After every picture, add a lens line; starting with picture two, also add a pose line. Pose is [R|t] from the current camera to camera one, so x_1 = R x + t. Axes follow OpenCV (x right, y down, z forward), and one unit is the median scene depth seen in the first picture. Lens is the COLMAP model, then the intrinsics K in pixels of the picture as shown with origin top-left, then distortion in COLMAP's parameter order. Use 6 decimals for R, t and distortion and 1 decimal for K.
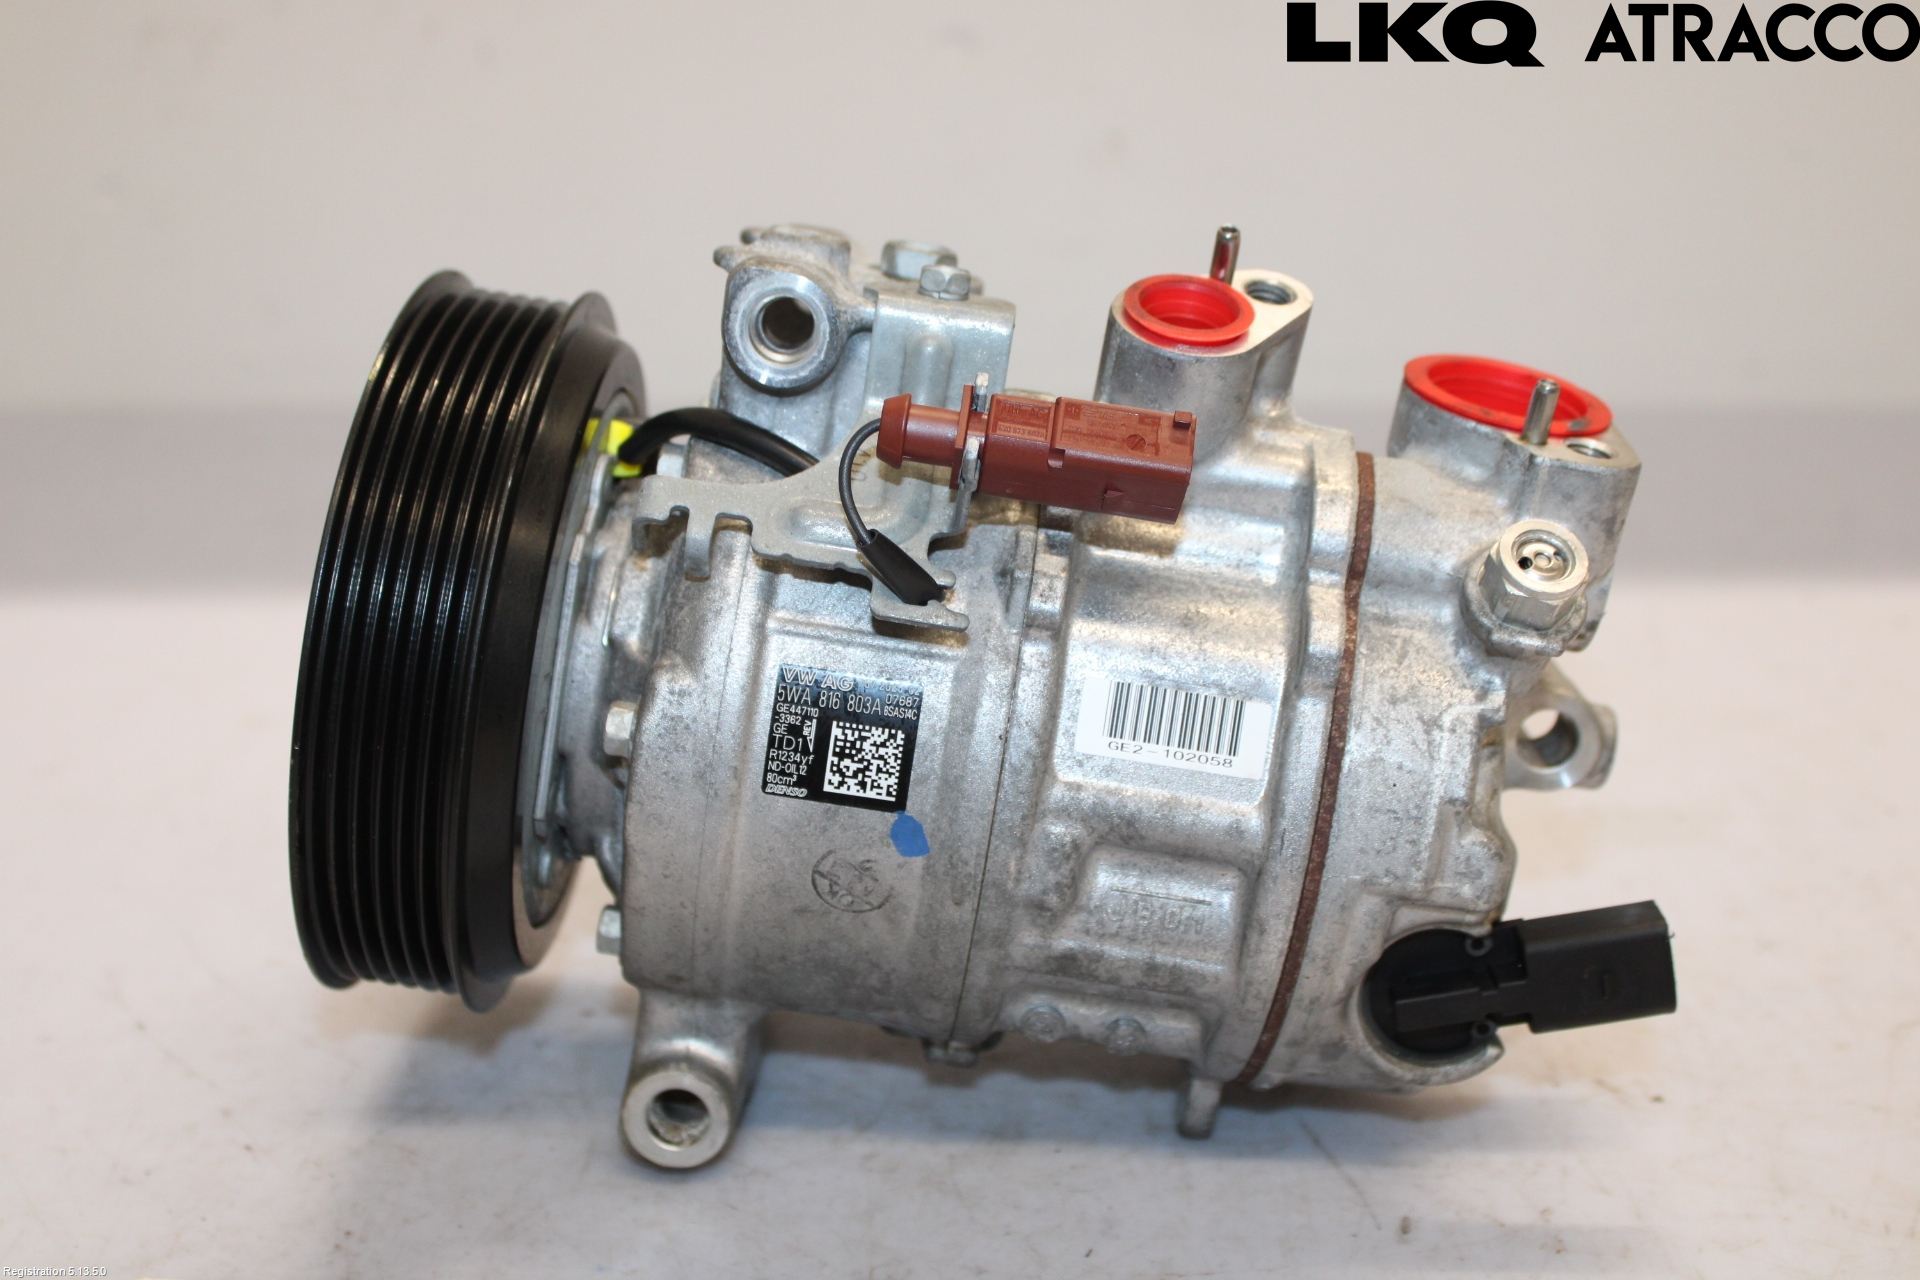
lens RADIAL K [[2555.5, 0, 954.9], [0, 2555.5, 640.4], [0, 0, 1]] dist [-0.026447, 0.000000]
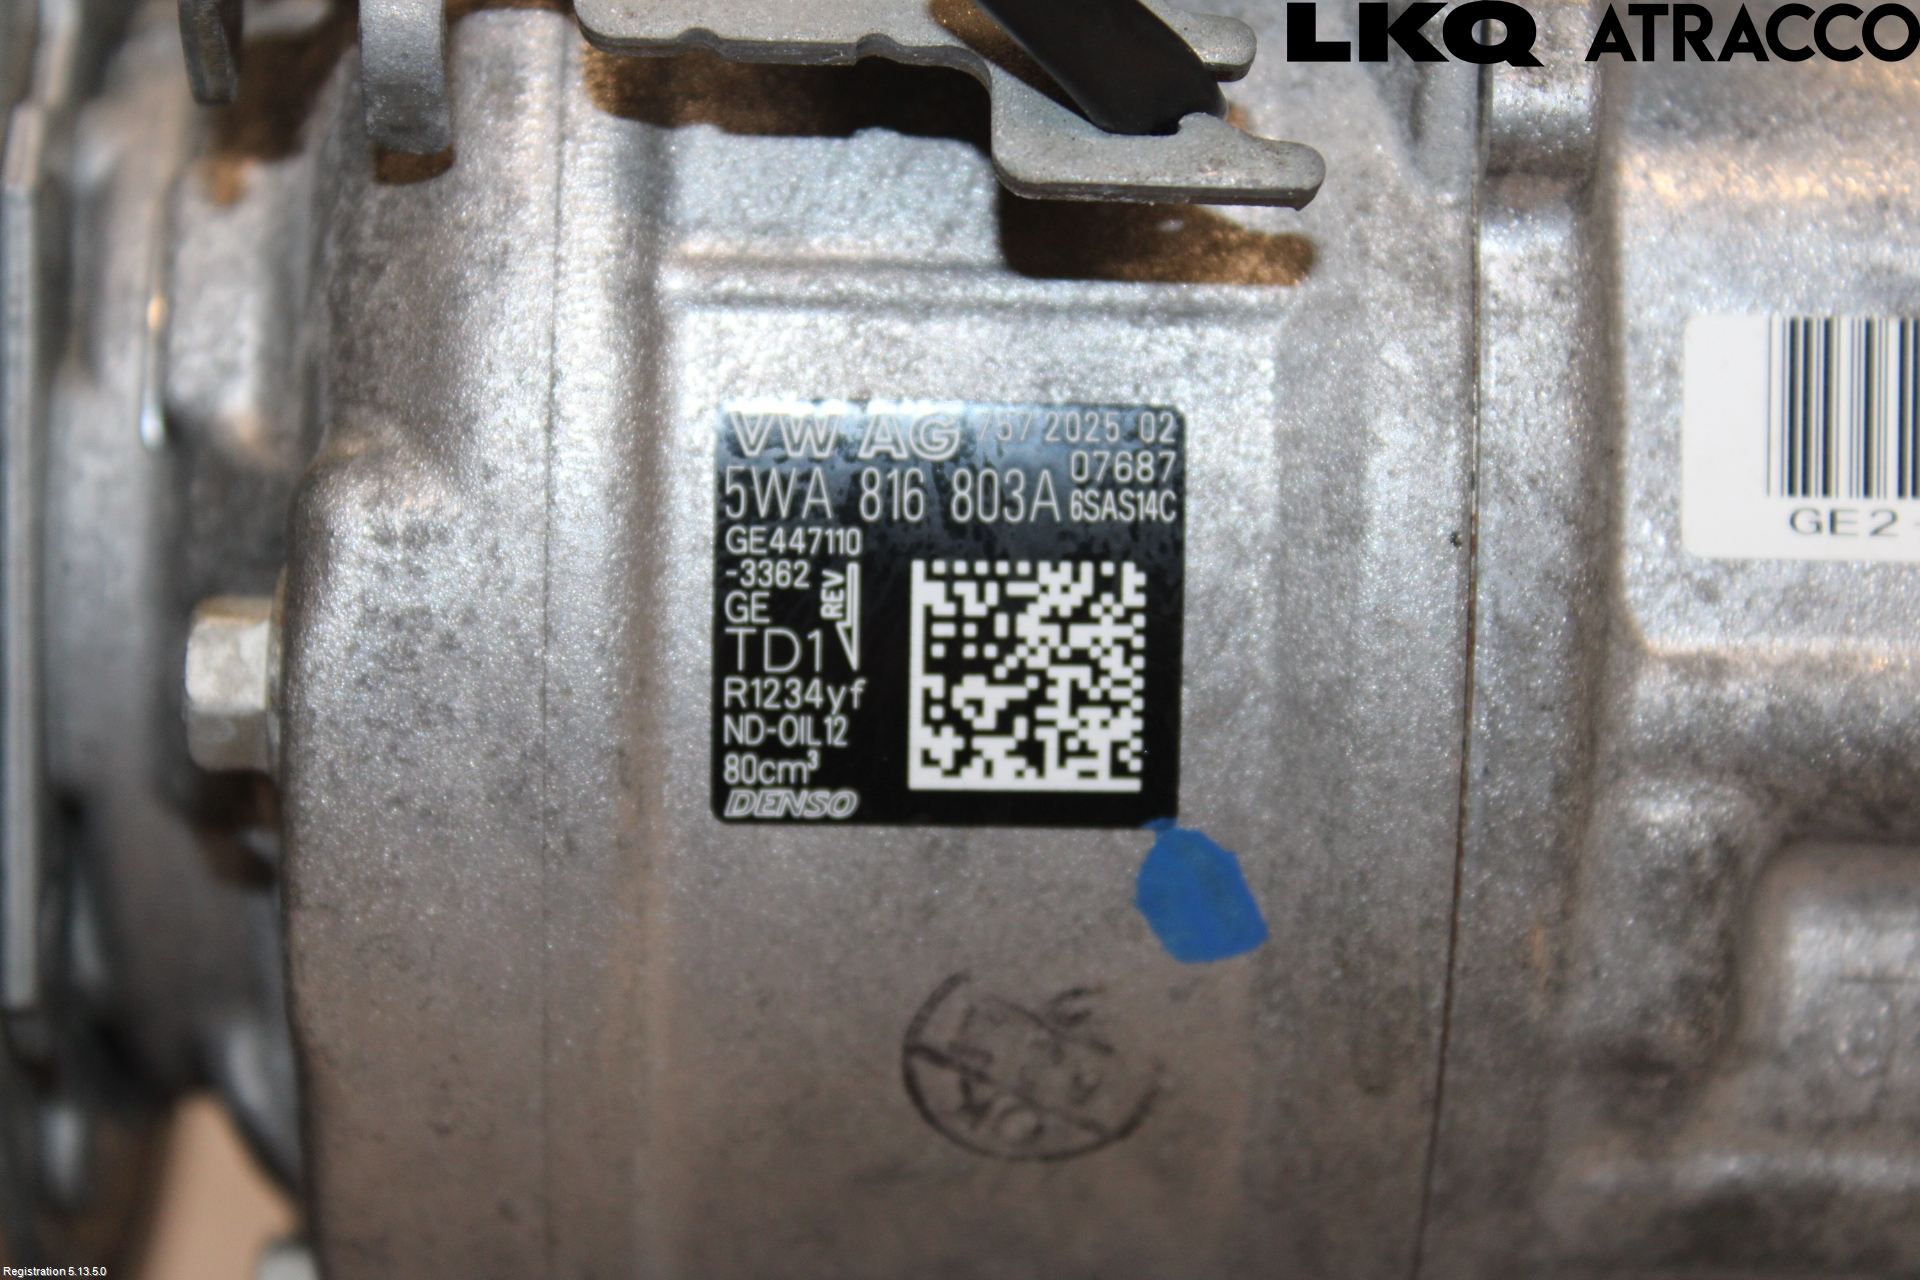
lens RADIAL K [[4772.5, 0, 964.5], [0, 4772.5, 640.3], [0, 0, 1]] dist [0.096062, 0.000000]
pose [[0.990681, -0.134645, 0.020559, -0.054193], [0.134486, 0.990875, 0.008970, 0.036513], [-0.021580, -0.006122, 0.999748, 0.415499]]
